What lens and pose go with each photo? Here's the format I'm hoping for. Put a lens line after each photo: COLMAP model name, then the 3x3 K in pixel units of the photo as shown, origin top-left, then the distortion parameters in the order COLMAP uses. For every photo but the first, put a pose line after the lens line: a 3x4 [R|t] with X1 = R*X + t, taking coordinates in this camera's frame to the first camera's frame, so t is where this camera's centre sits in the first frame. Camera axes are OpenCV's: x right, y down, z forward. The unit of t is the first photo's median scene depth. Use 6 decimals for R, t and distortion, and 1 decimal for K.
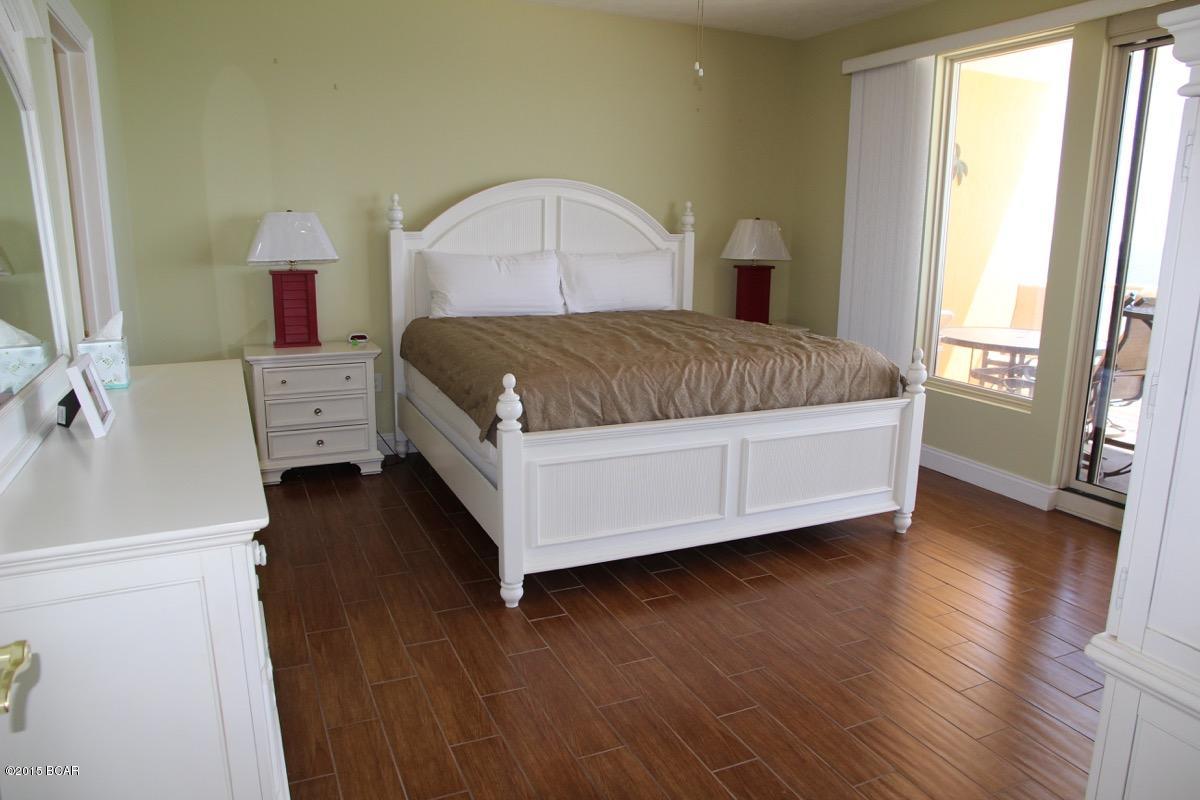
lens RADIAL K [[830.1, 0, 604.4], [0, 830.1, 410.5], [0, 0, 1]] dist [-0.120087, 0.083034]
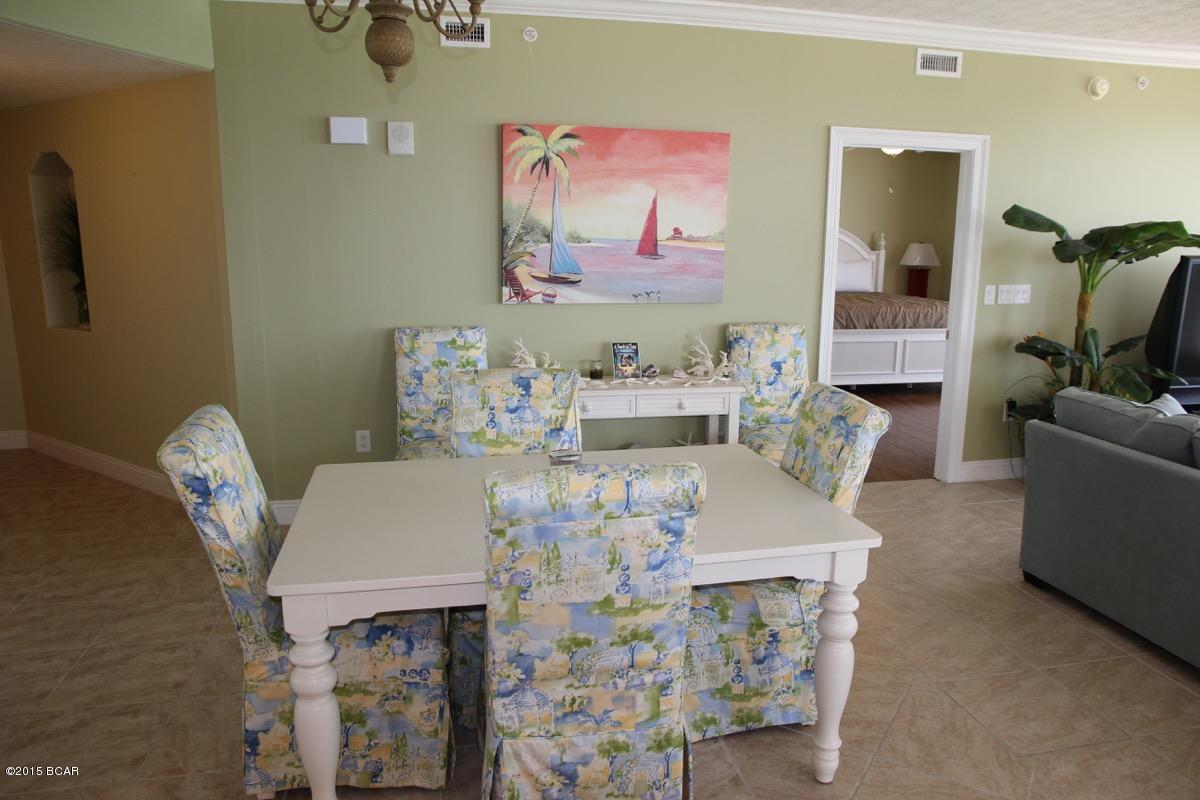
lens RADIAL K [[830.1, 0, 604.4], [0, 830.1, 410.5], [0, 0, 1]] dist [-0.120087, 0.083034]
pose [[0.977339, 0.041230, -0.207626, -0.169966], [-0.042884, 0.999074, -0.003473, 0.269616], [0.207291, 0.012298, 0.978202, -1.398090]]
